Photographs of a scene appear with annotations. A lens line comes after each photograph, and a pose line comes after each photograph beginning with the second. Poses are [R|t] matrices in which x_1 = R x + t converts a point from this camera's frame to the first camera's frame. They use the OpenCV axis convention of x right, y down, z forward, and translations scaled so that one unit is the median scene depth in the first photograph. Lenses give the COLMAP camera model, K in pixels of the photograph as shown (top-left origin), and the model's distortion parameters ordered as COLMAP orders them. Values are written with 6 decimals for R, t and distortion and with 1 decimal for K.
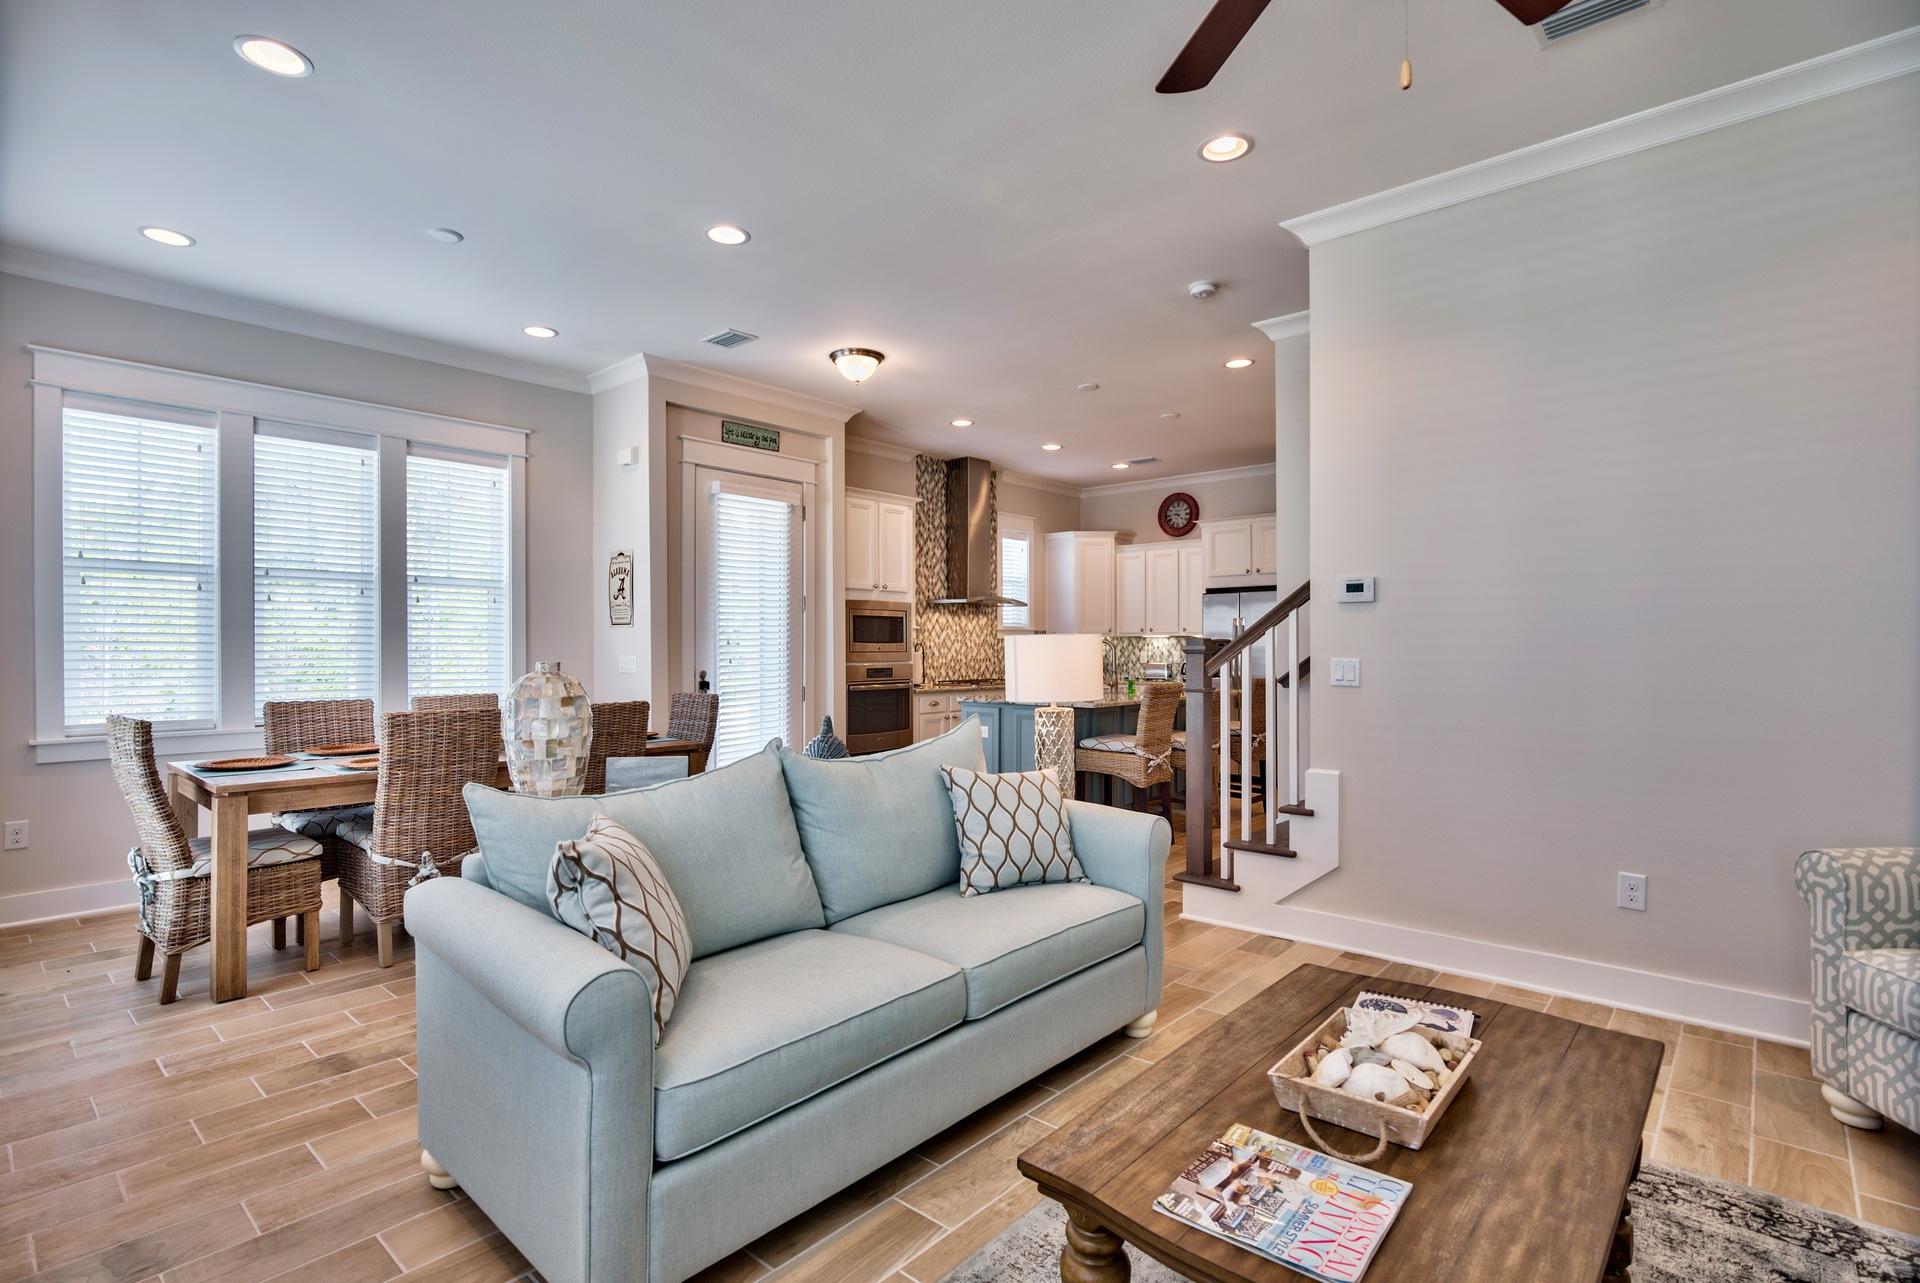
lens RADIAL K [[922.7, 0, 932.6], [0, 922.7, 644.4], [0, 0, 1]] dist [-0.001861, -0.000859]
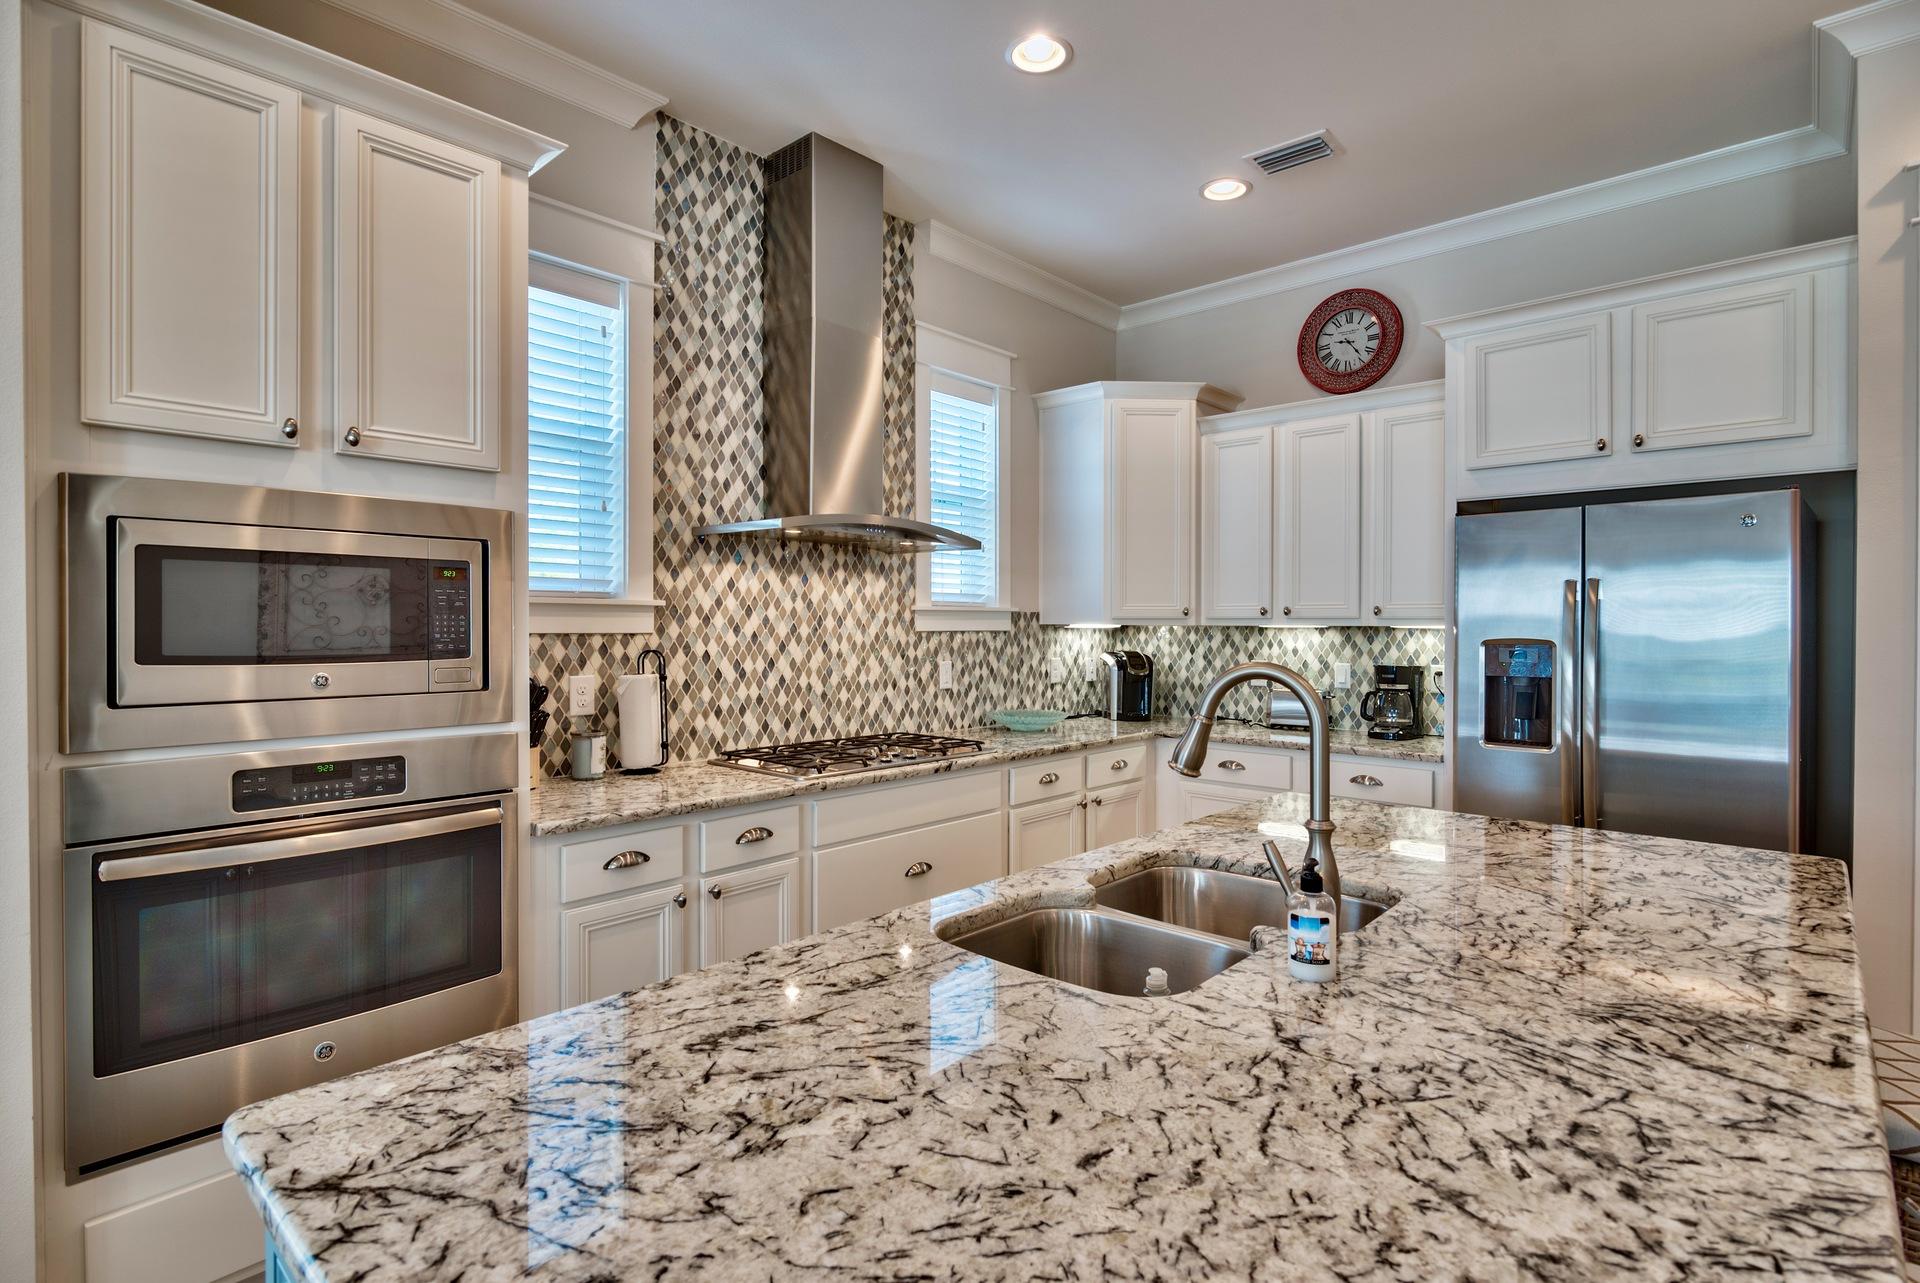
lens RADIAL K [[959.3, 0, 965.4], [0, 959.3, 627.9], [0, 0, 1]] dist [-0.001479, -0.000260]
pose [[0.999965, 0.004048, 0.007260, 0.143650], [-0.004079, 0.999983, 0.004233, -0.015561], [-0.007242, -0.004262, 0.999965, 0.921609]]
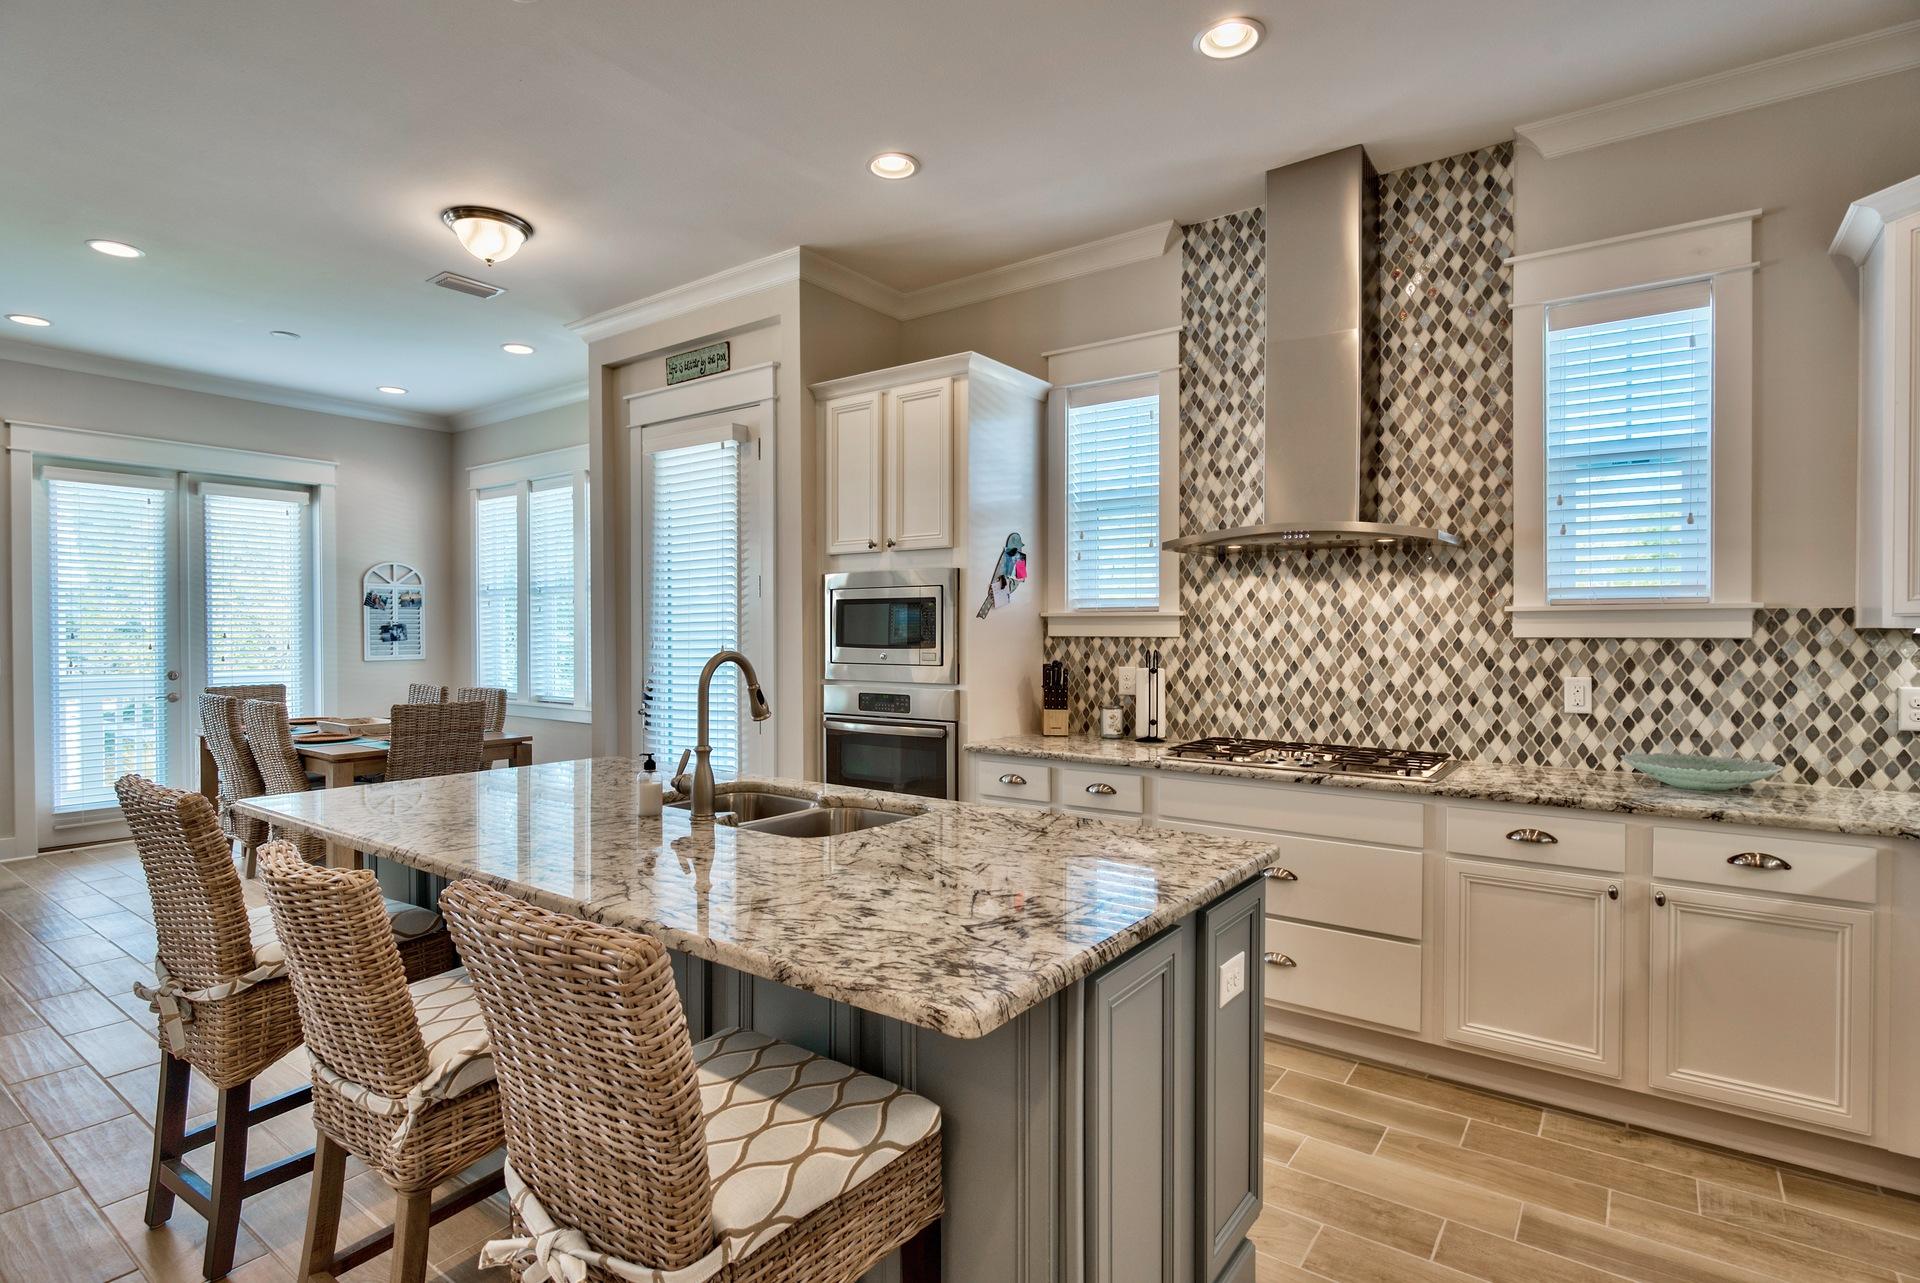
lens RADIAL K [[935.3, 0, 960.0], [0, 935.3, 641.5], [0, 0, 1]] dist [0.000737, -0.000793]
pose [[0.115702, 0.012249, -0.993208, 0.621842], [0.001218, 0.999921, 0.012474, -0.015075], [0.993283, -0.002653, 0.115678, 1.224684]]
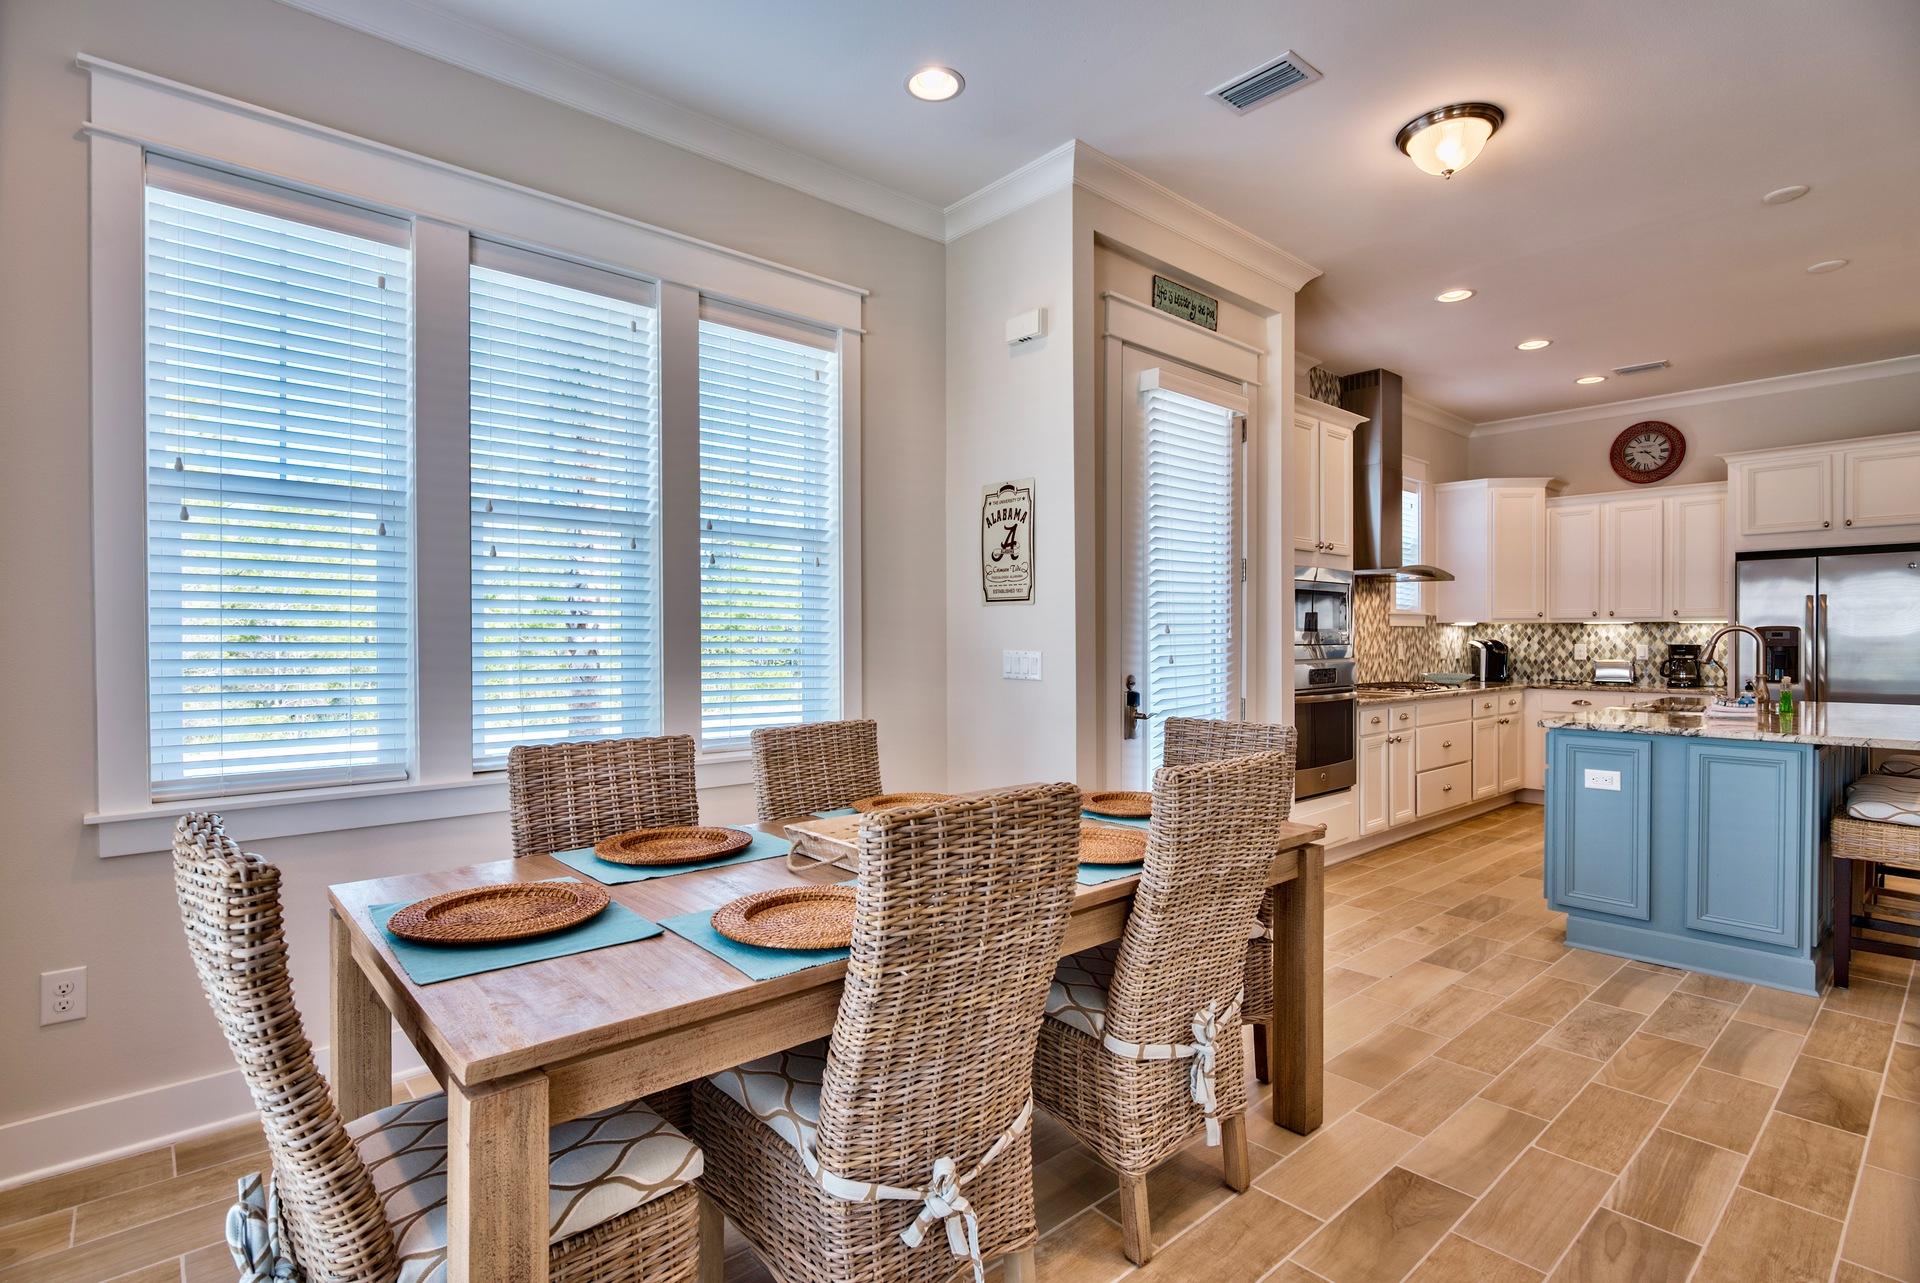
lens RADIAL K [[935.3, 0, 960.0], [0, 935.3, 641.5], [0, 0, 1]] dist [0.000737, -0.000793]
pose [[0.994661, 0.000534, -0.103198, -0.307984], [0.000131, 0.999979, 0.006438, 0.001675], [0.103200, -0.006417, 0.994640, 0.372943]]
